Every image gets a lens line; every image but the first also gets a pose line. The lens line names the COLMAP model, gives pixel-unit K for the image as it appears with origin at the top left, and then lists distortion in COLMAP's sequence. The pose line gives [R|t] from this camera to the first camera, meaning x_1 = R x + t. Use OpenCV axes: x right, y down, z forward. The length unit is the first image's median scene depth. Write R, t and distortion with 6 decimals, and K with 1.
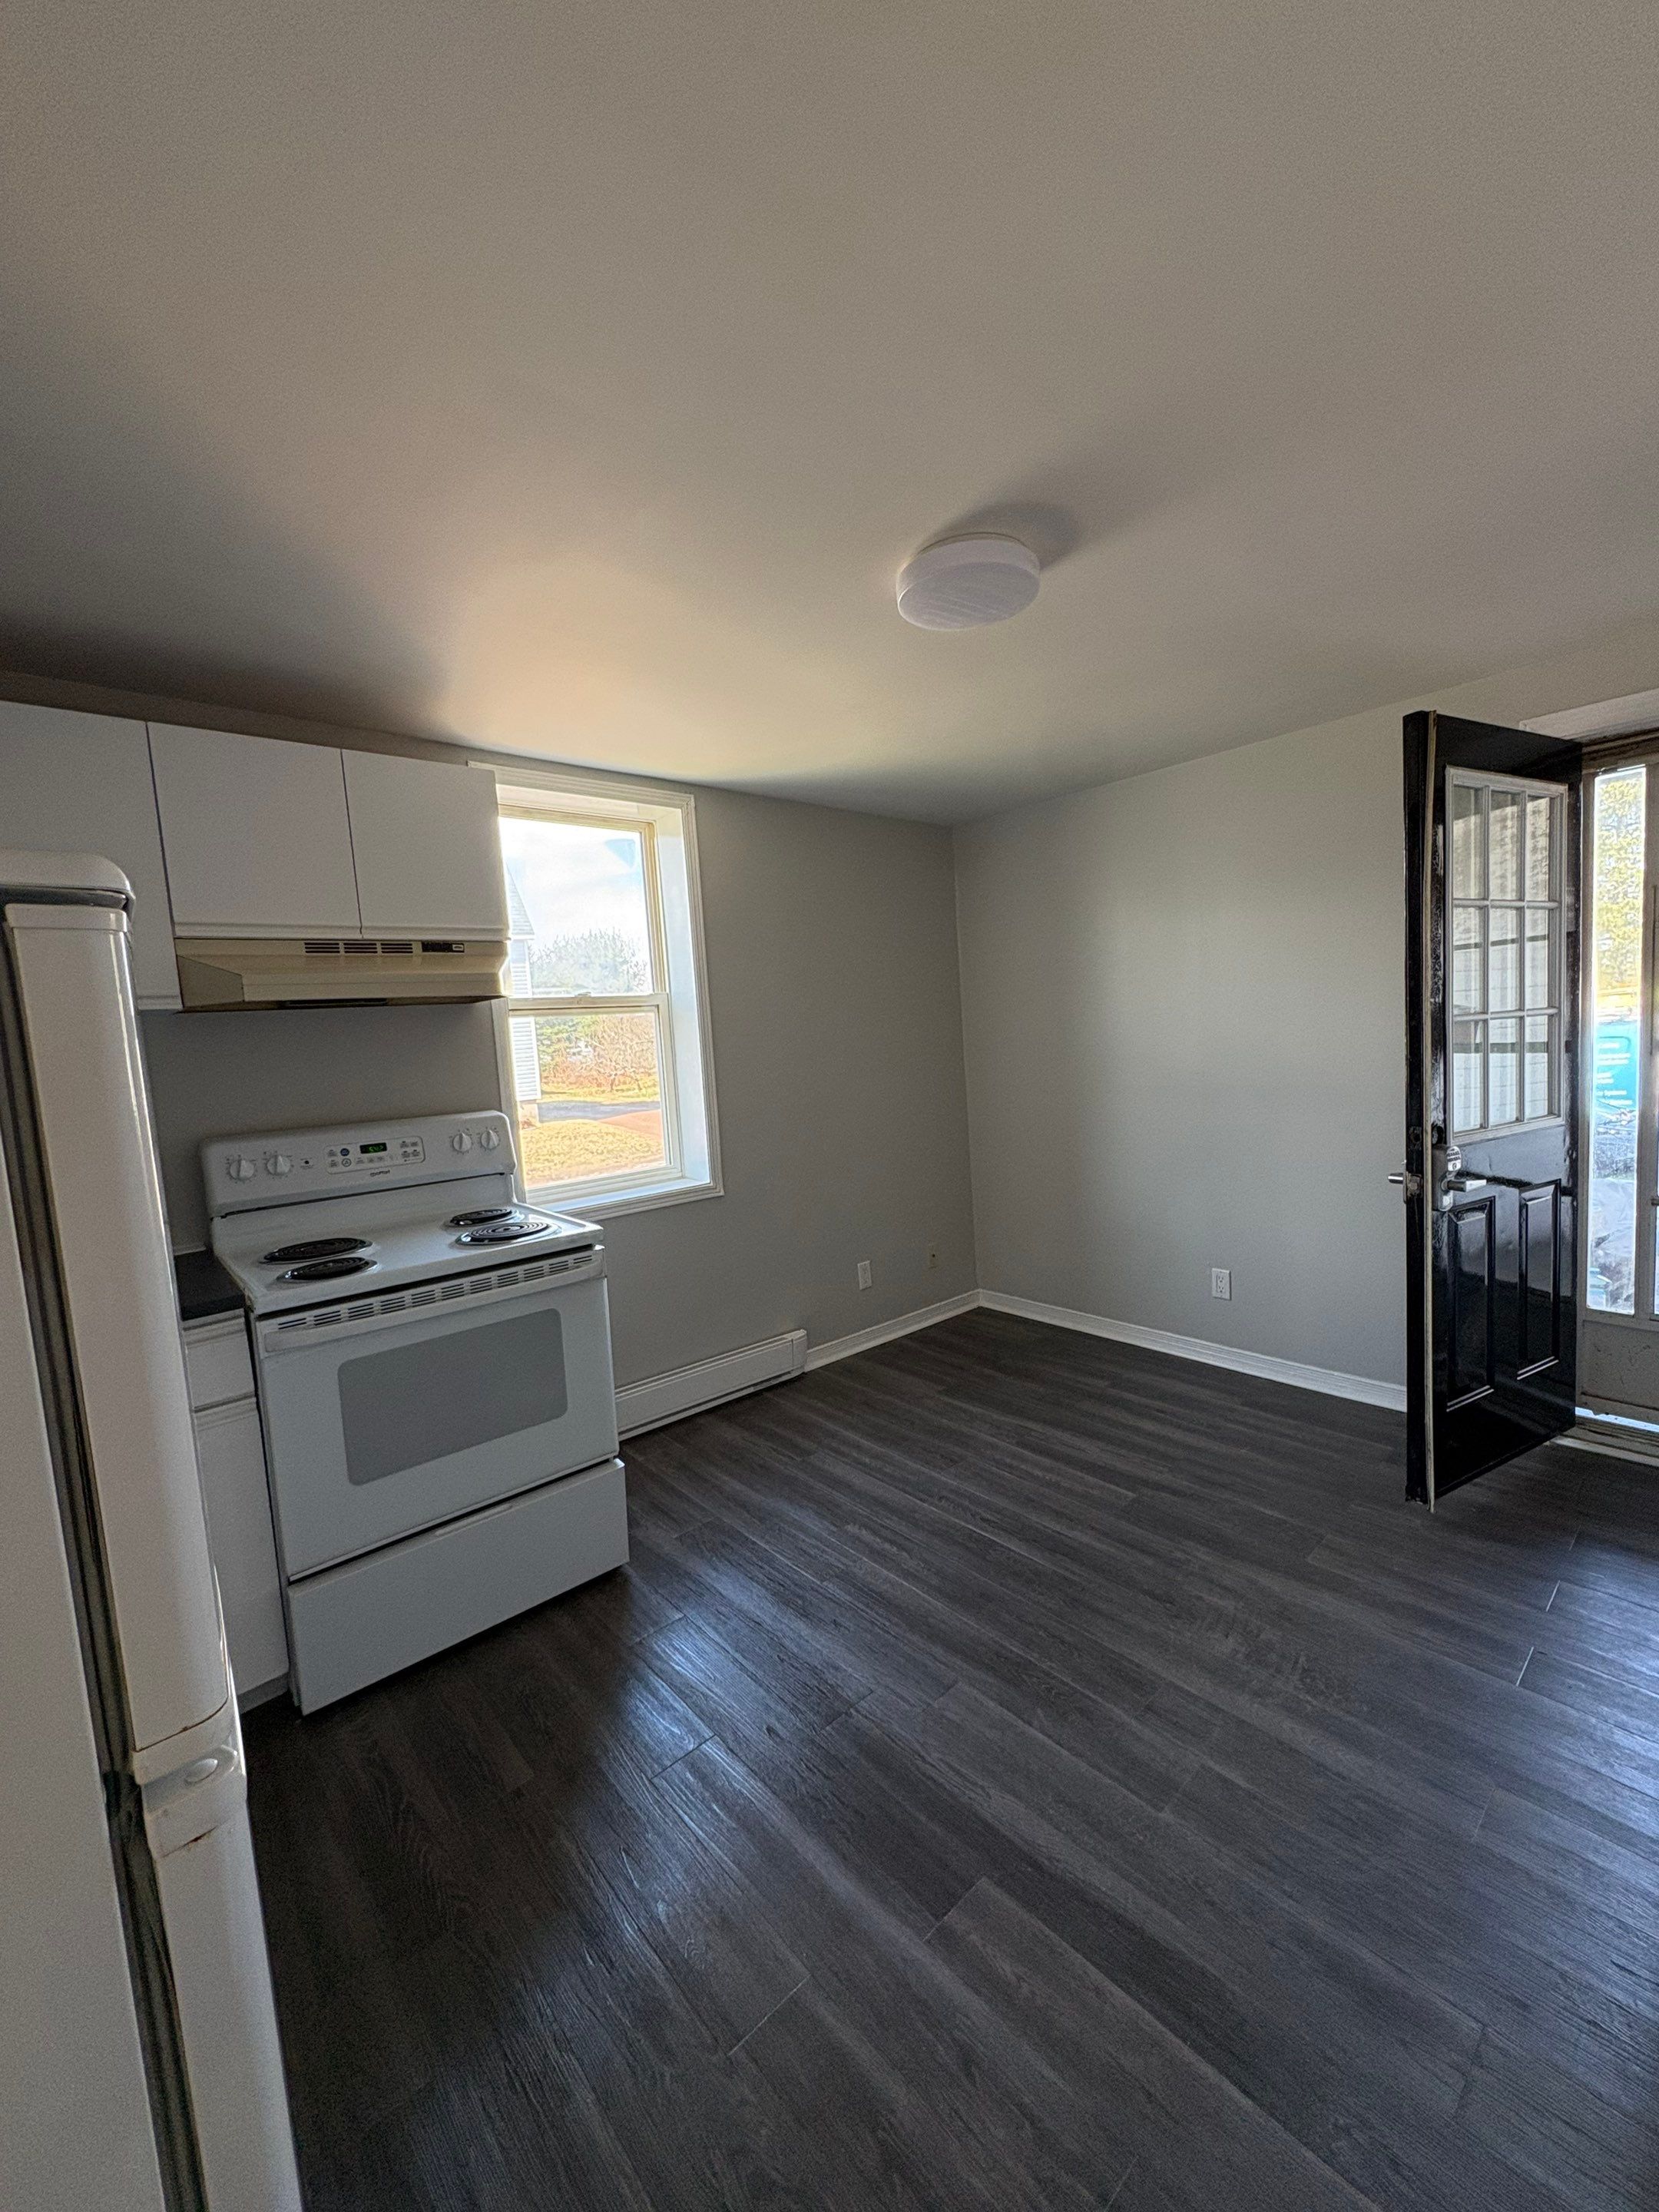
lens RADIAL K [[878.1, 0, 818.2], [0, 878.1, 1109.9], [0, 0, 1]] dist [-0.002465, 0.000605]
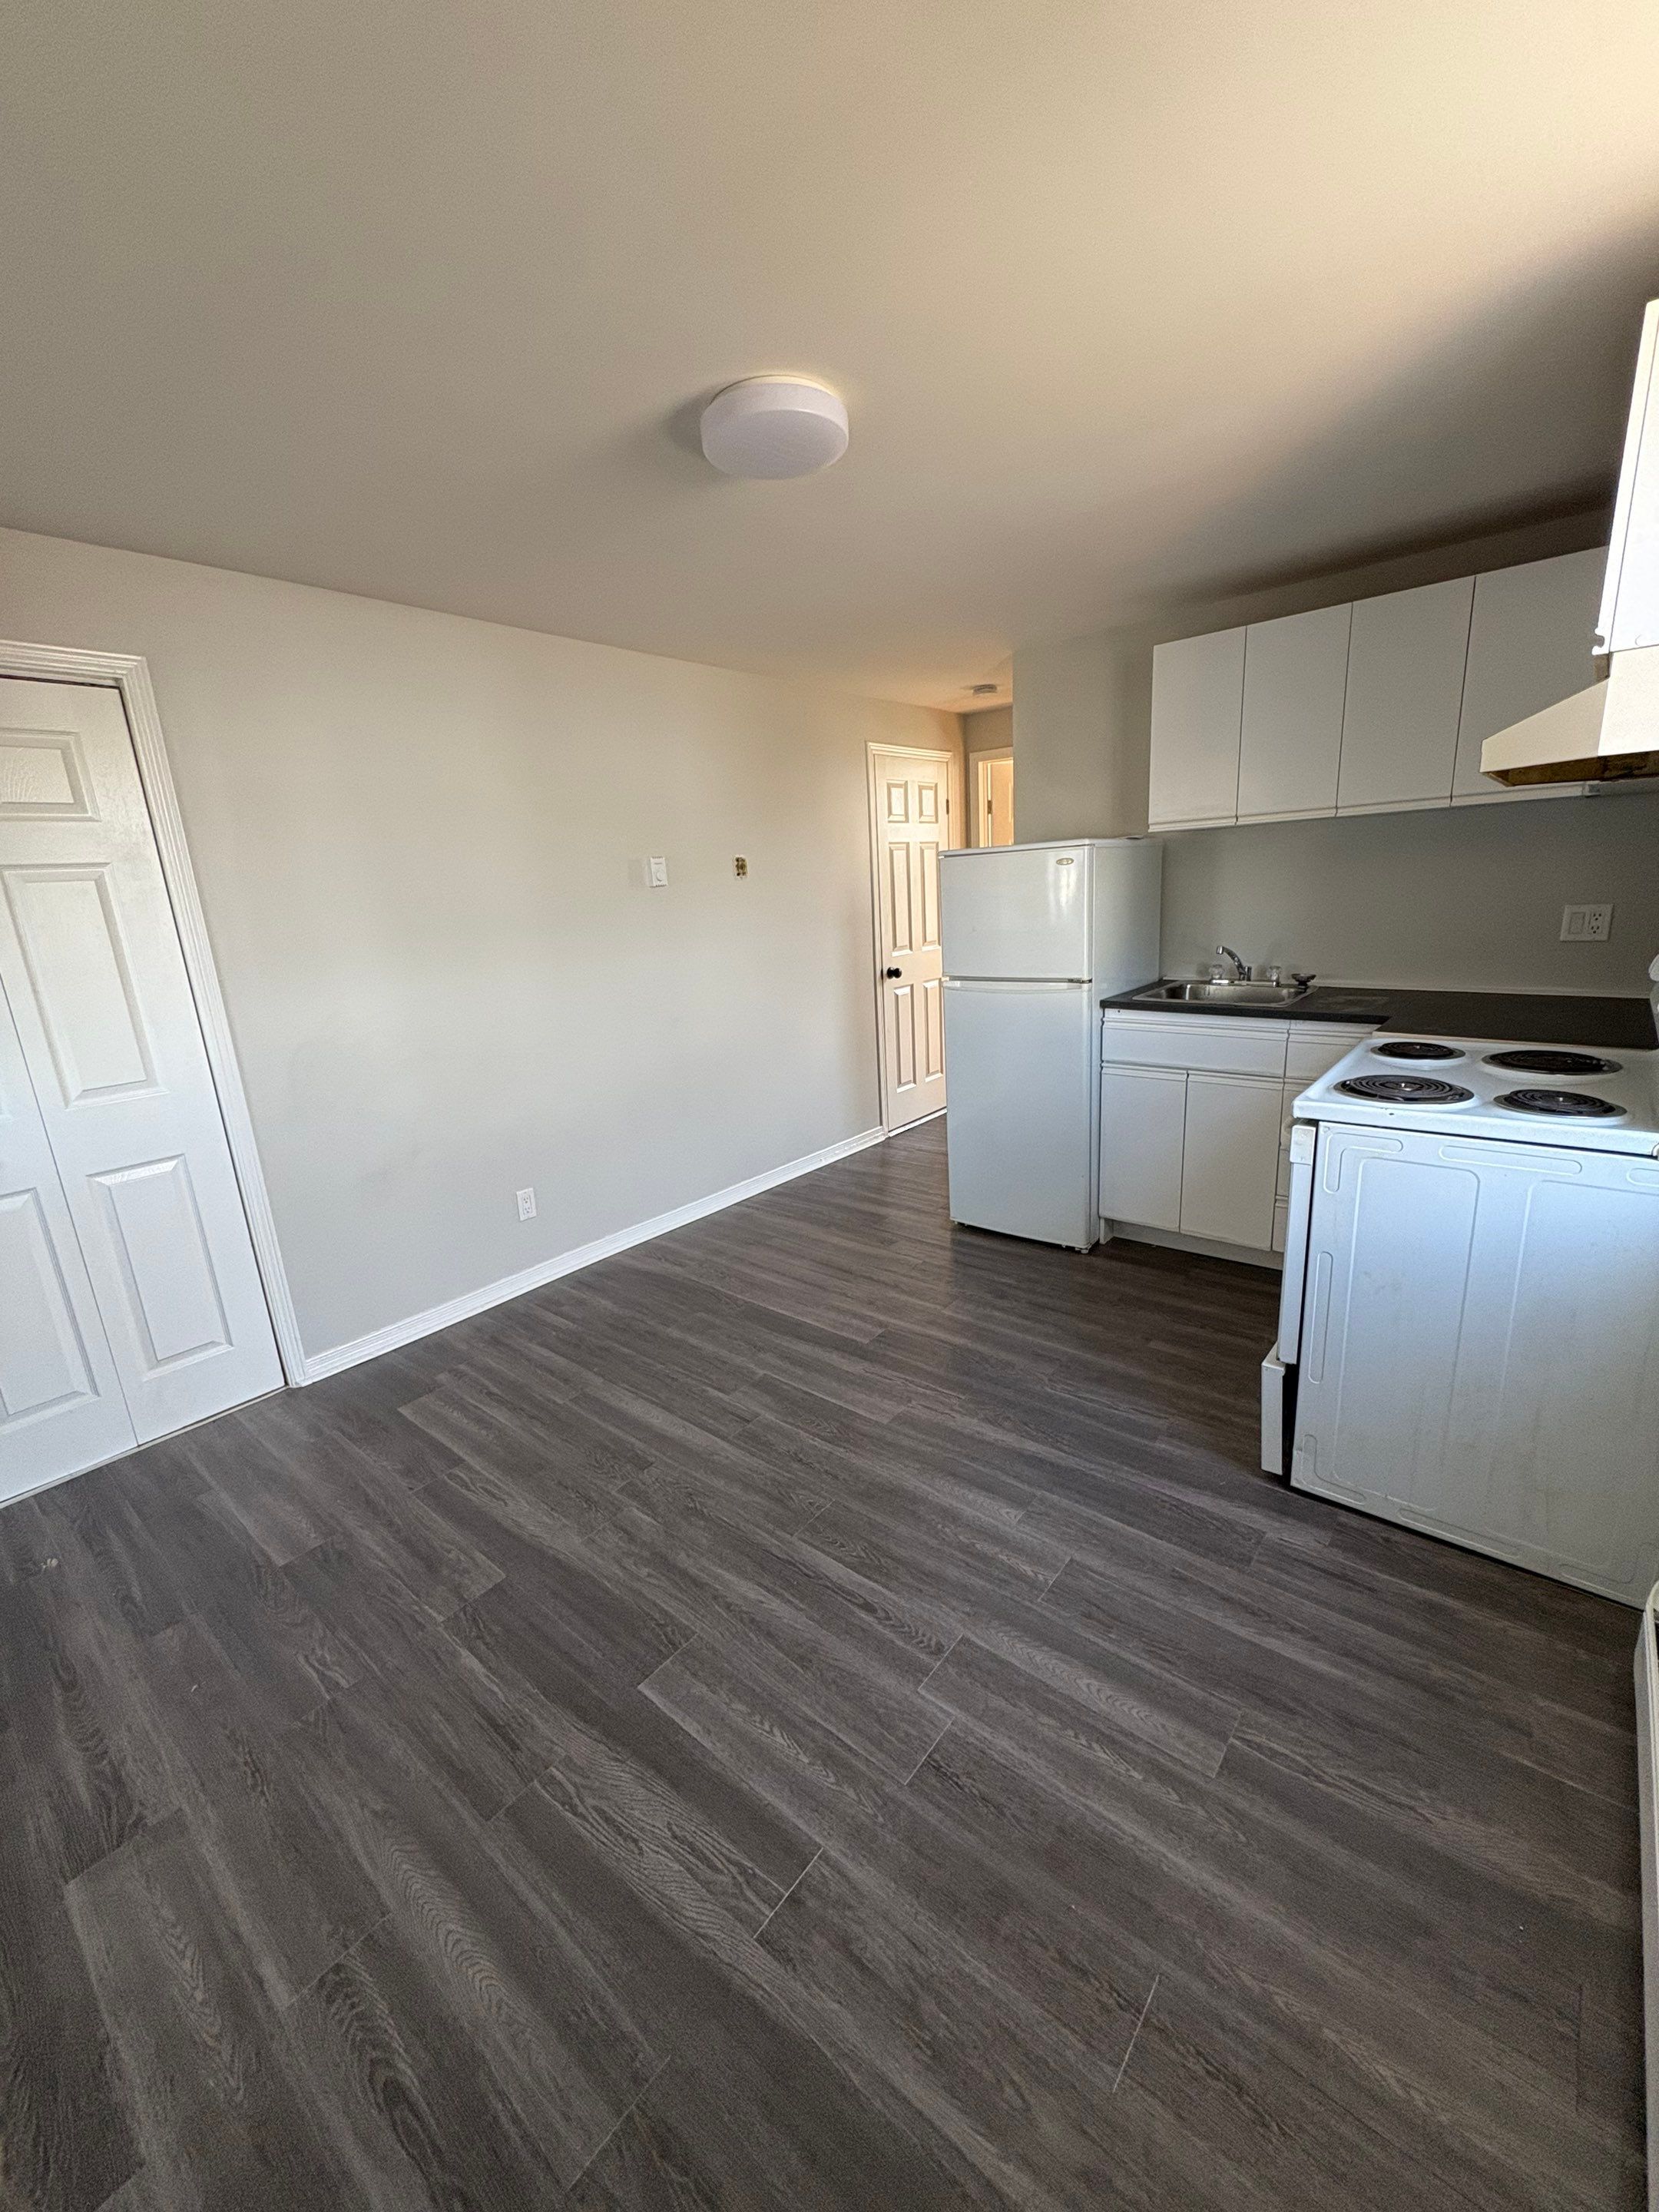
lens RADIAL K [[878.1, 0, 826.7], [0, 878.1, 1101.3], [0, 0, 1]] dist [-0.002465, 0.000605]
pose [[-0.981006, 0.152631, -0.119712, 0.225397], [0.103475, 0.933769, 0.342591, -0.155027], [0.164074, 0.323696, -0.931826, 1.392701]]
